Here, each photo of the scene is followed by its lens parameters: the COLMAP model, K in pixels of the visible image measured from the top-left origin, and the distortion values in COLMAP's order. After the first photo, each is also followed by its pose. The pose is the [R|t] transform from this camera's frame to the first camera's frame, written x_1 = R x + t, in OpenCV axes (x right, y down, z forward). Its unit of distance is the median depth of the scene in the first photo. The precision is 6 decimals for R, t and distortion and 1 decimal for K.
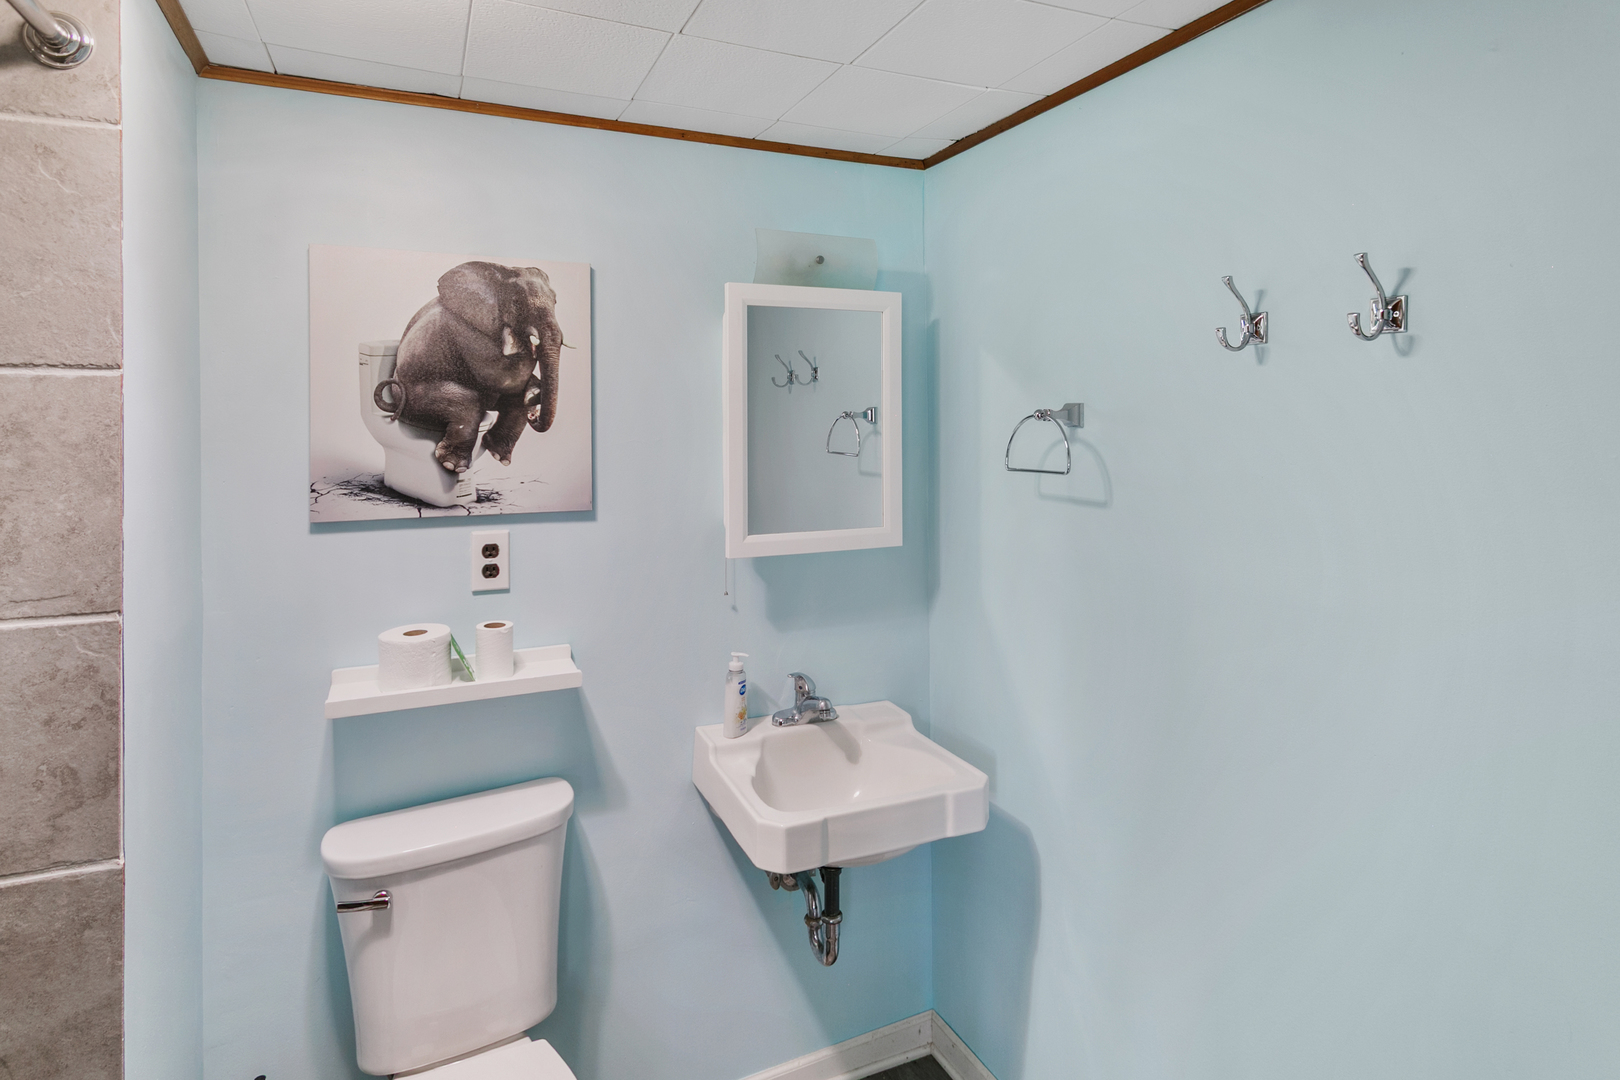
lens RADIAL K [[877.6, 0, 790.6], [0, 877.6, 417.0], [0, 0, 1]] dist [0.018883, -0.004386]
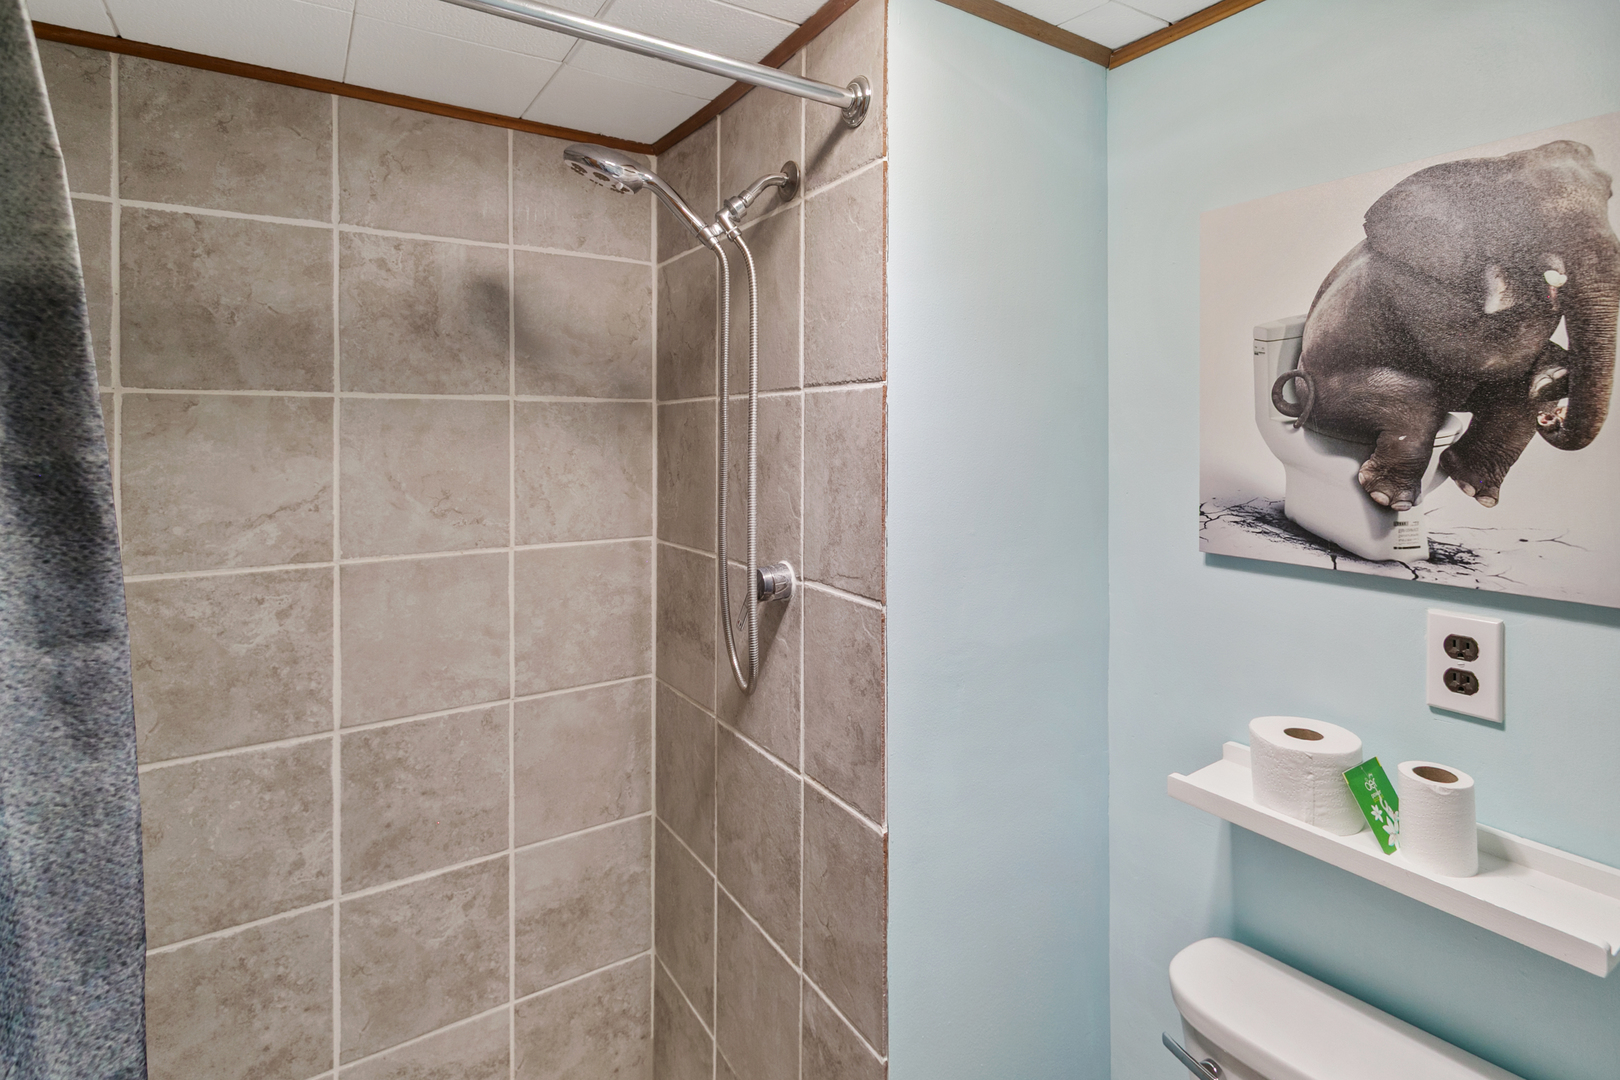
lens RADIAL K [[786.2, 0, 797.0], [0, 786.2, 435.1], [0, 0, 1]] dist [0.014974, -0.004957]
pose [[0.148960, 0.008358, -0.988808, 0.124454], [0.003679, 0.999953, 0.009006, 0.002395], [0.988836, -0.004980, 0.148922, 0.496017]]
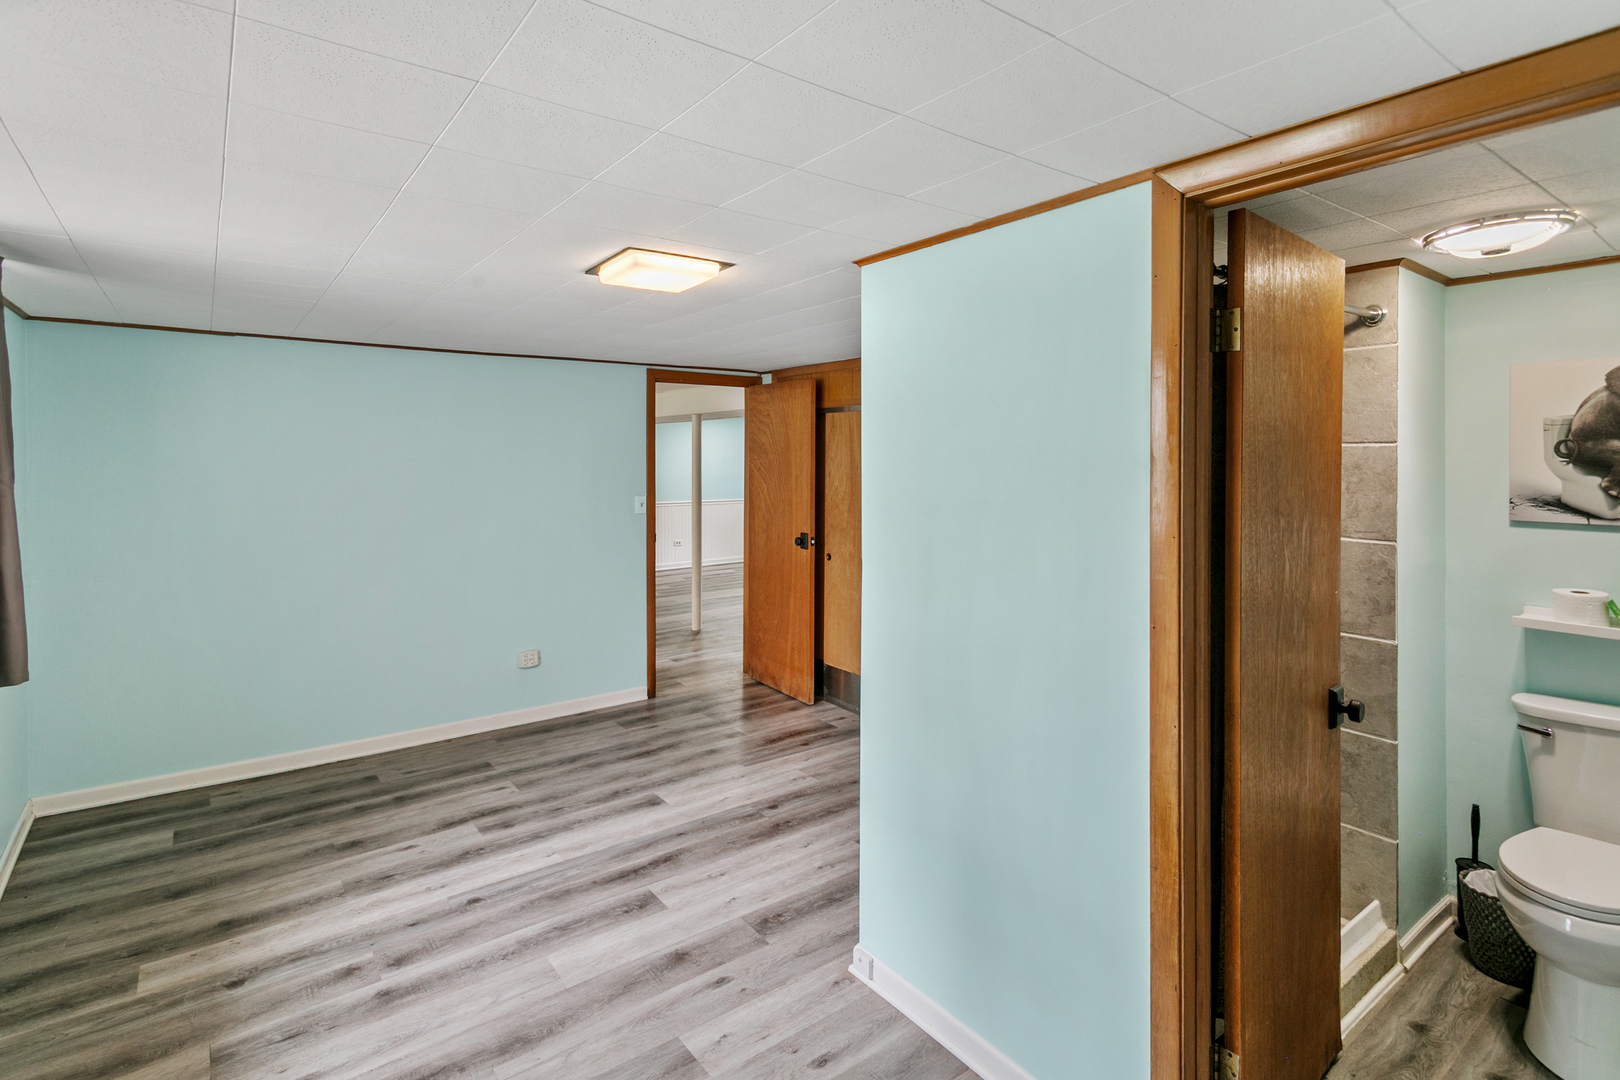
lens RADIAL K [[786.2, 0, 786.2], [0, 786.2, 458.5], [0, 0, 1]] dist [0.014974, -0.004957]
pose [[0.220976, 0.011506, -0.975211, 0.671085], [0.004106, 0.999911, 0.012727, -0.030490], [0.975271, -0.006817, 0.220909, -0.753299]]
